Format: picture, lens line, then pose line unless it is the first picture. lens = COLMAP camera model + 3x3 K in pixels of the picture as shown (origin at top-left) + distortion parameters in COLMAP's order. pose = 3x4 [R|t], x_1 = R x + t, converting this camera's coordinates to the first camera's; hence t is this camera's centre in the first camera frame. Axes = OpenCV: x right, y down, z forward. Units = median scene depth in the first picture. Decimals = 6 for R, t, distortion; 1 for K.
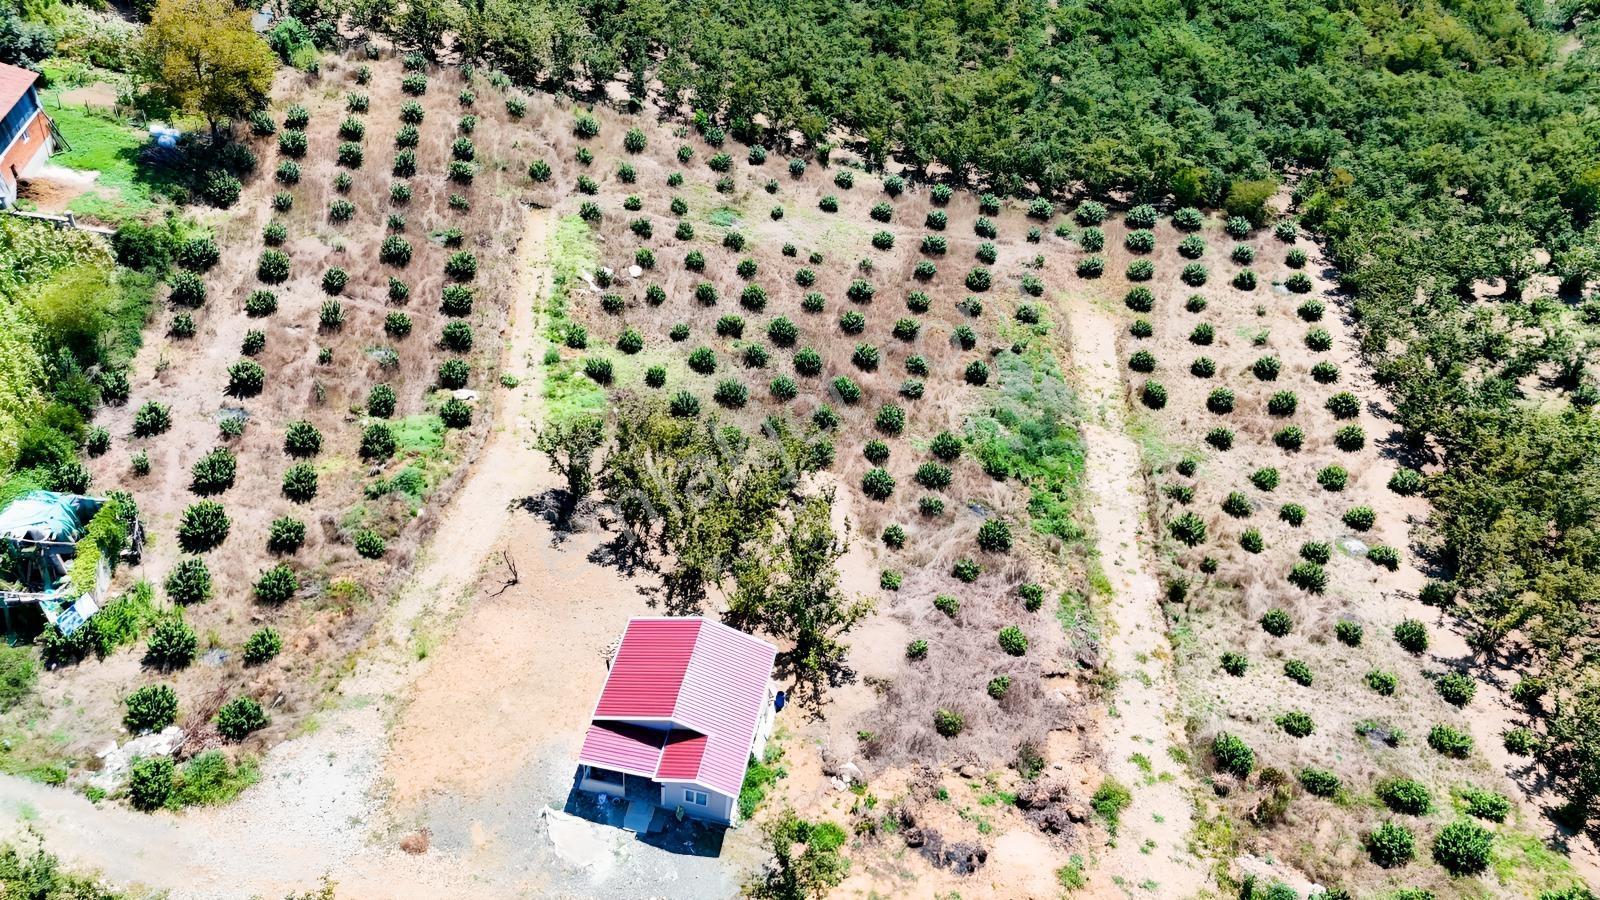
lens RADIAL K [[1175.2, 0, 800.4], [0, 1175.2, 450.5], [0, 0, 1]] dist [0.073608, -0.073452]
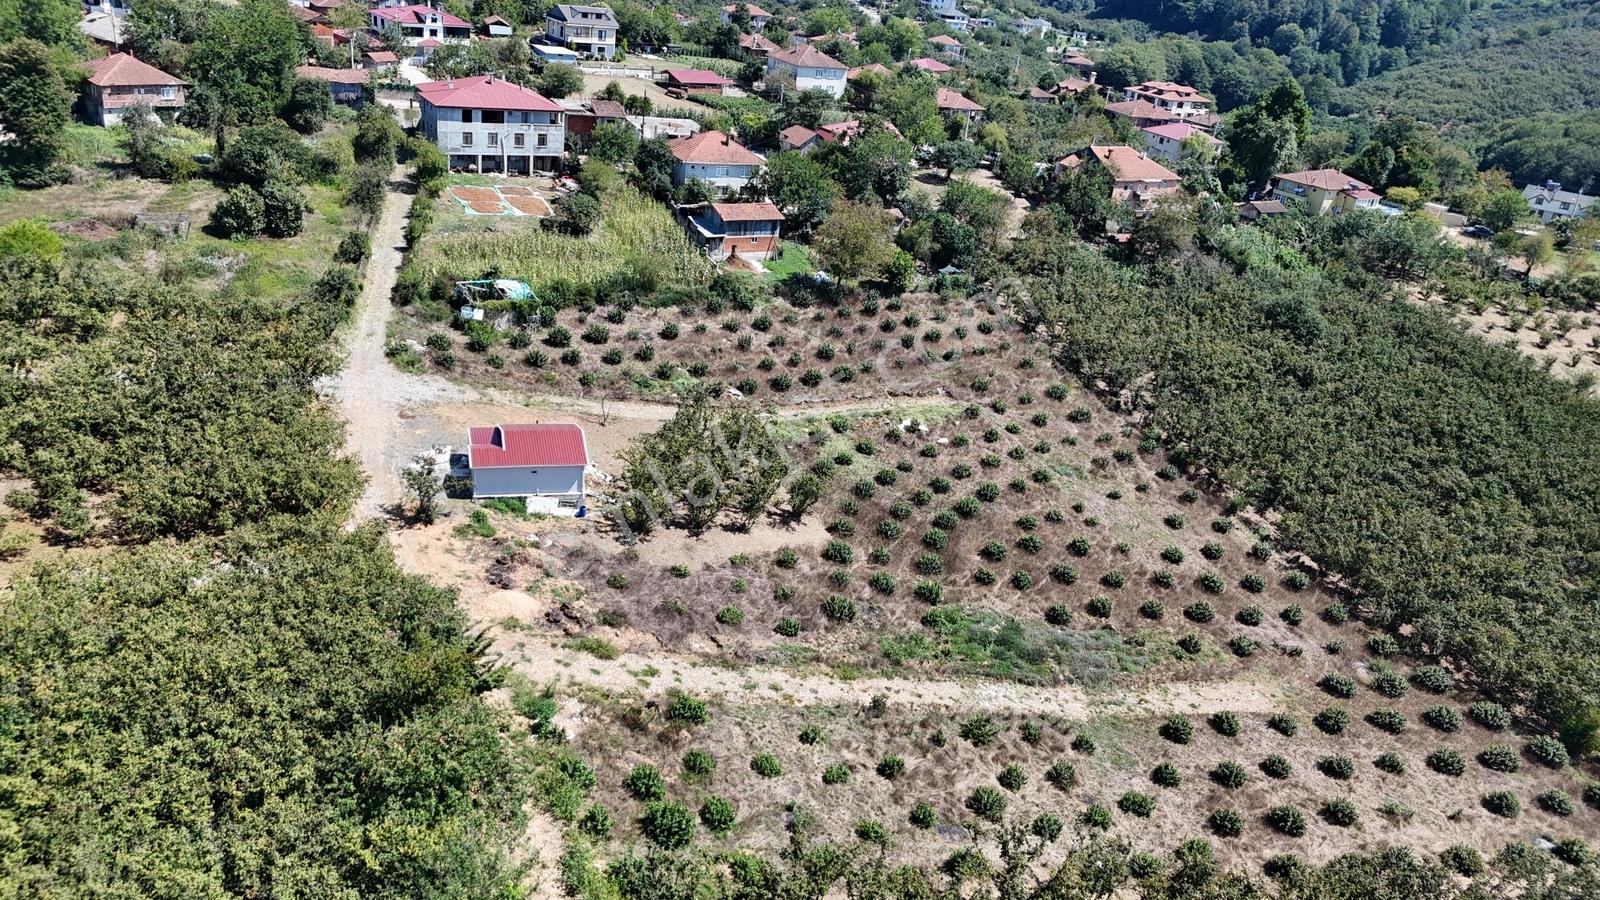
lens RADIAL K [[1175.2, 0, 797.0], [0, 1175.2, 460.6], [0, 0, 1]] dist [0.073608, -0.073452]
pose [[0.470097, 0.345507, -0.812178, 0.920320], [-0.664127, 0.744552, -0.067666, 0.061998], [0.581330, 0.571199, 0.579472, 0.196609]]
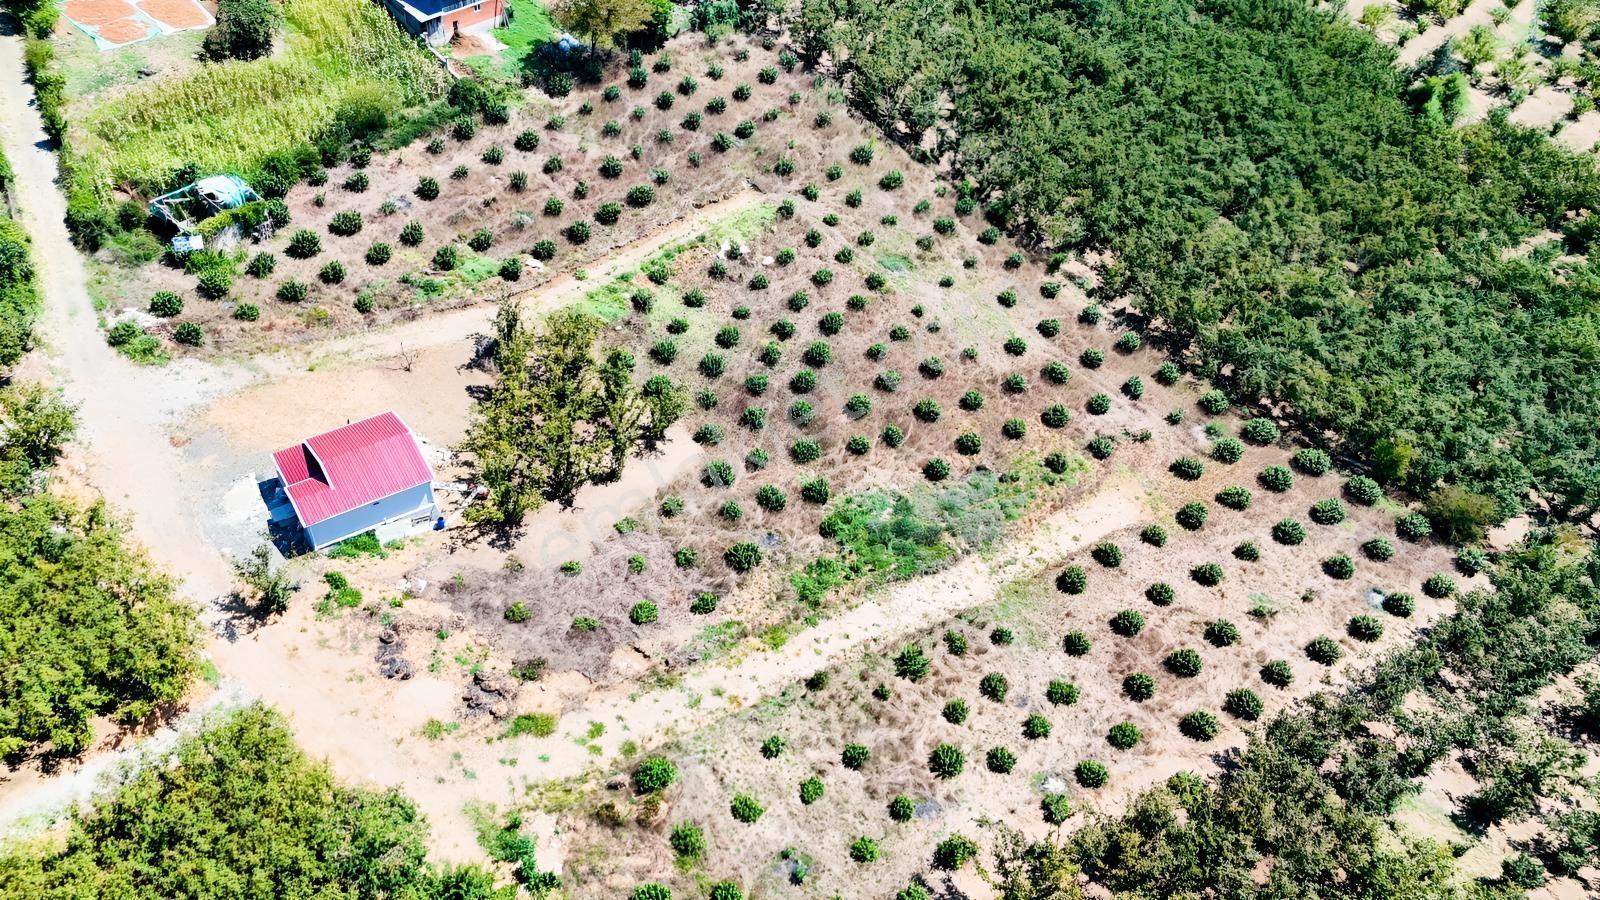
lens RADIAL K [[1175.2, 0, 804.3], [0, 1175.2, 457.7], [0, 0, 1]] dist [0.073608, -0.073452]
pose [[0.708285, 0.475665, -0.521608, 0.662828], [-0.500431, 0.859477, 0.104246, -0.136969], [0.497896, 0.187193, 0.846793, 0.055697]]
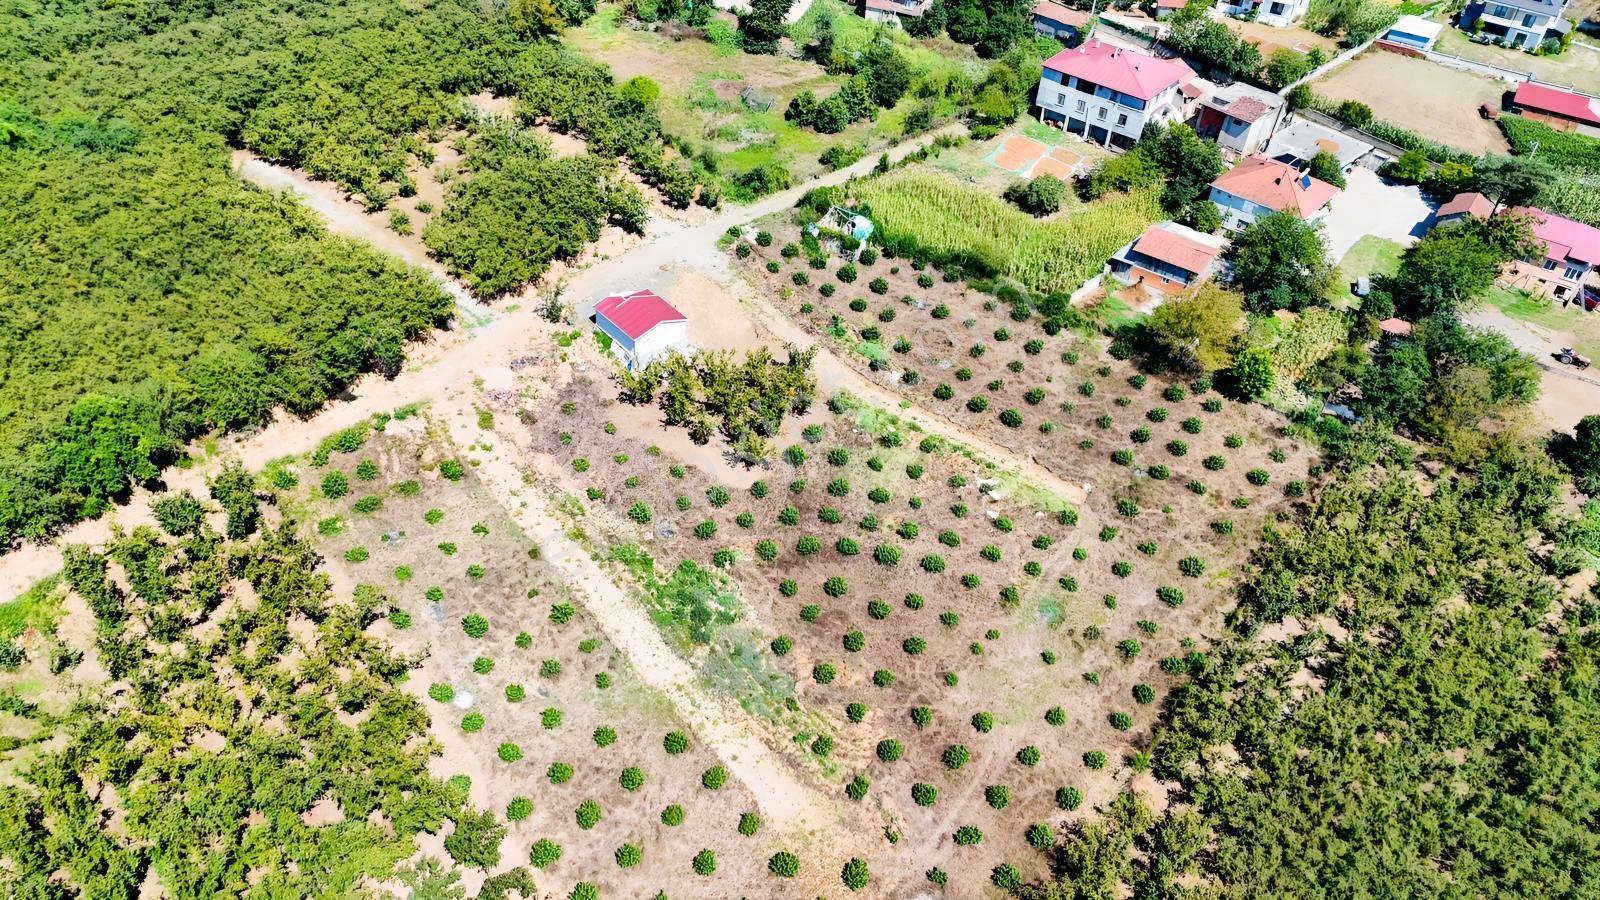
lens RADIAL K [[1175.2, 0, 794.6], [0, 1175.2, 450.0], [0, 0, 1]] dist [0.073608, -0.073452]
pose [[-0.615734, 0.406486, -0.675012, 0.964099], [-0.627188, 0.265735, 0.732134, -1.117745], [0.476976, 0.874159, 0.091321, 0.781430]]
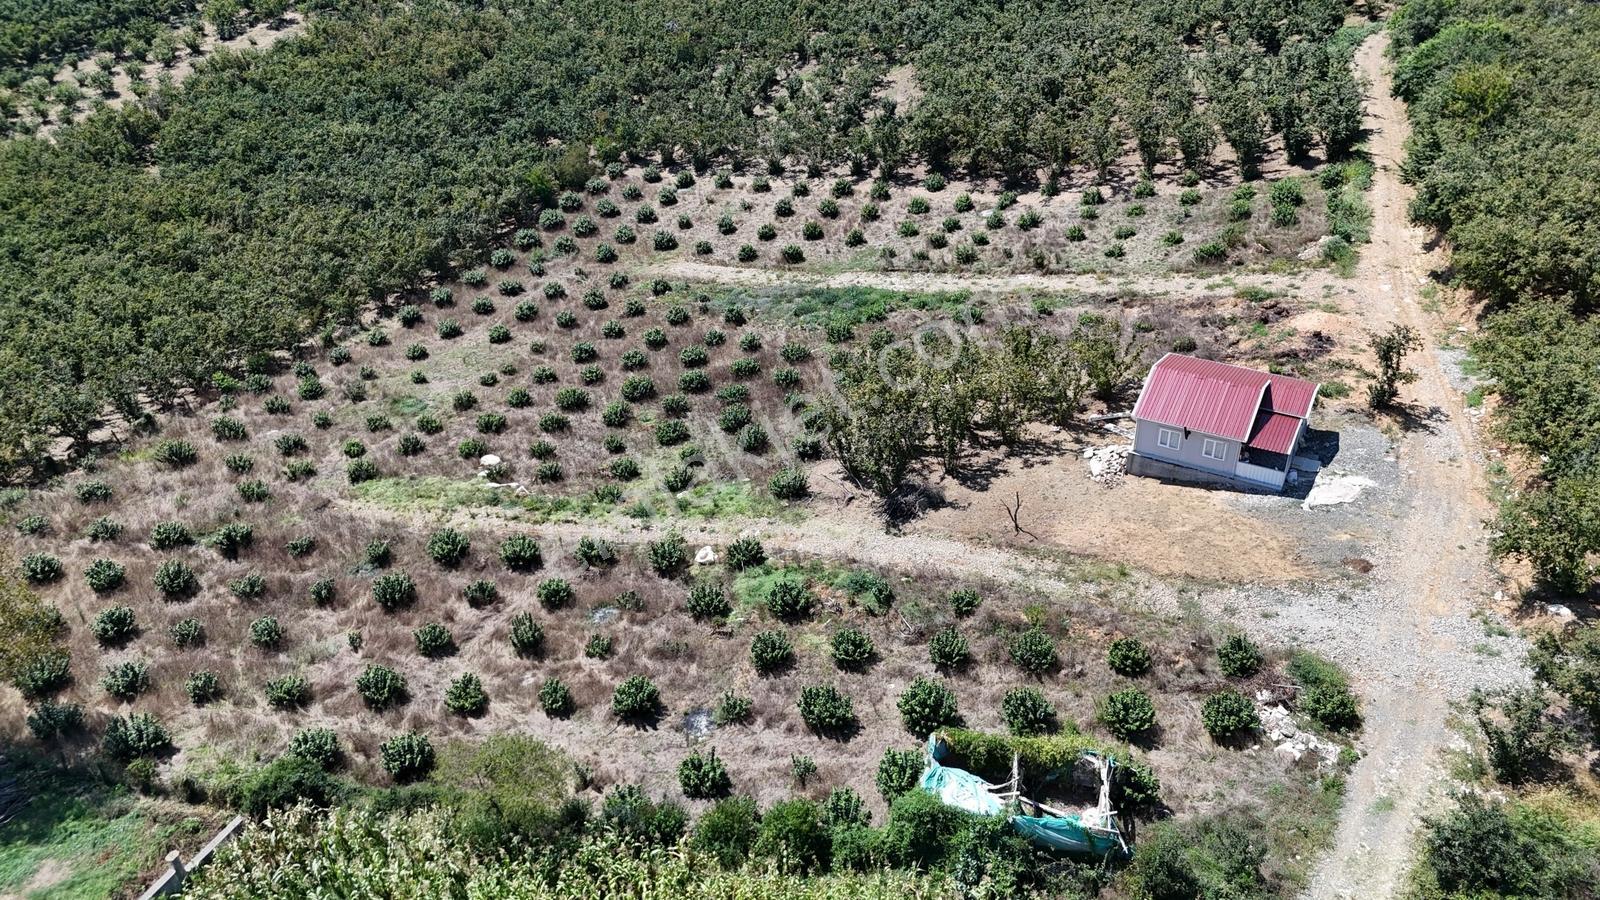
lens RADIAL K [[1175.2, 0, 799.3], [0, 1175.2, 455.0], [0, 0, 1]] dist [0.073608, -0.073452]
pose [[0.312992, -0.622551, 0.717263, -0.742819], [0.710071, 0.654926, 0.258593, -0.238744], [-0.630741, 0.428370, 0.647043, 0.349787]]
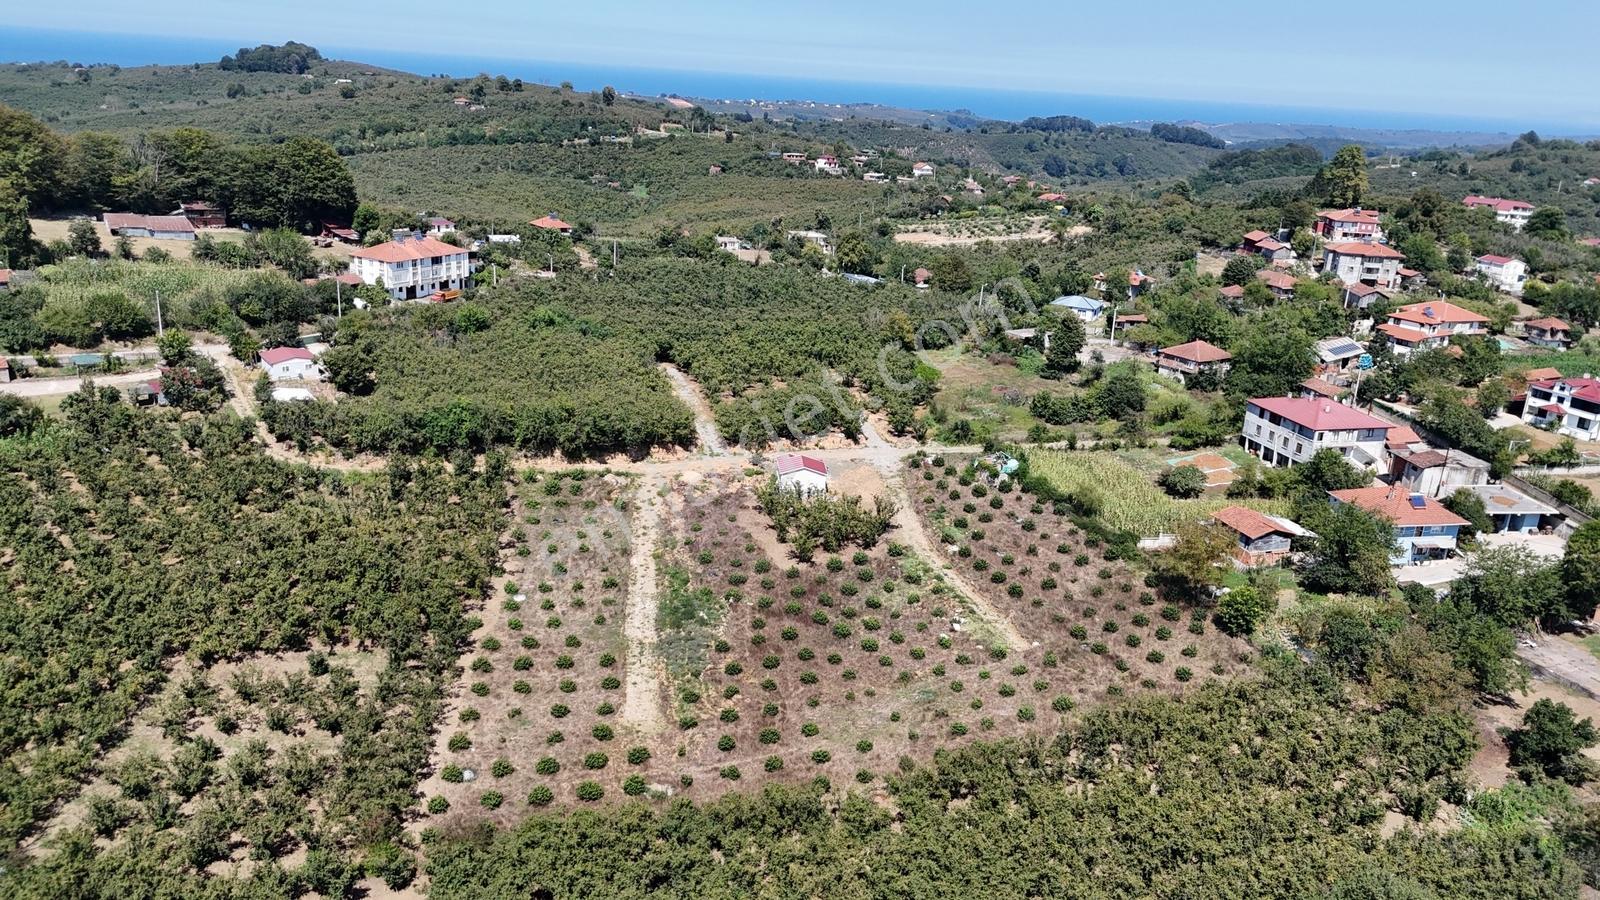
lens RADIAL K [[1175.2, 0, 798.1], [0, 1175.2, 441.0], [0, 0, 1]] dist [0.073608, -0.073452]
pose [[-0.955366, -0.052579, -0.290707, 0.582564], [-0.280234, 0.472771, 0.835438, -1.719818], [0.093511, 0.879615, -0.466404, 1.650944]]
